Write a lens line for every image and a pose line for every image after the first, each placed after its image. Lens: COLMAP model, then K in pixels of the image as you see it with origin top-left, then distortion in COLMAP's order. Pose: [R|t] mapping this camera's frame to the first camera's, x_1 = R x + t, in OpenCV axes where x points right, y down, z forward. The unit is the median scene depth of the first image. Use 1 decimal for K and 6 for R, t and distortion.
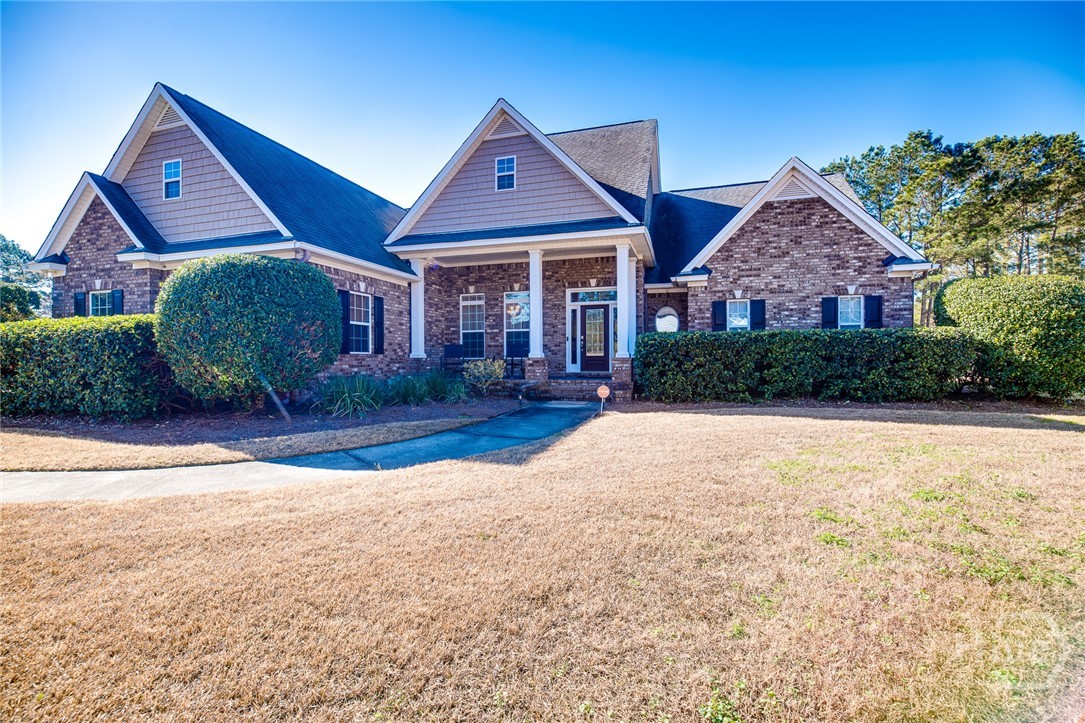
lens RADIAL K [[475.9, 0, 544.8], [0, 475.9, 358.4], [0, 0, 1]] dist [-0.008548, -0.000459]
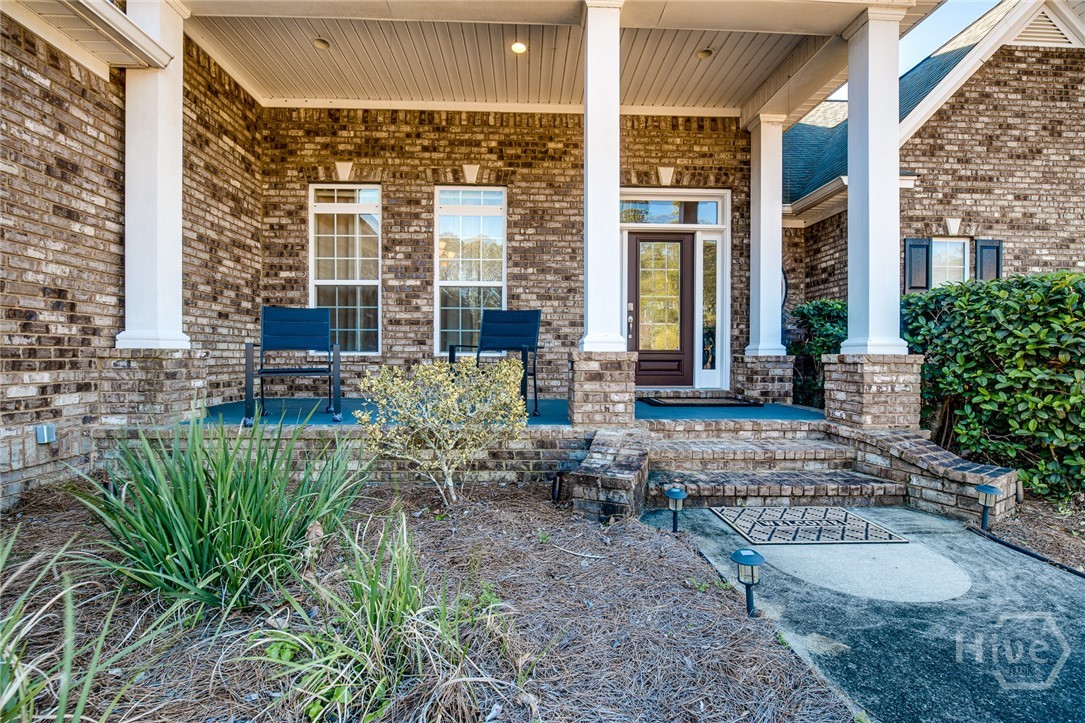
lens RADIAL K [[475.9, 0, 544.8], [0, 475.9, 358.4], [0, 0, 1]] dist [-0.008548, -0.000459]
pose [[0.943181, 0.006567, 0.332215, -0.145566], [-0.007129, 0.999974, 0.000473, 0.002519], [-0.332203, -0.002814, 0.943204, 0.674054]]
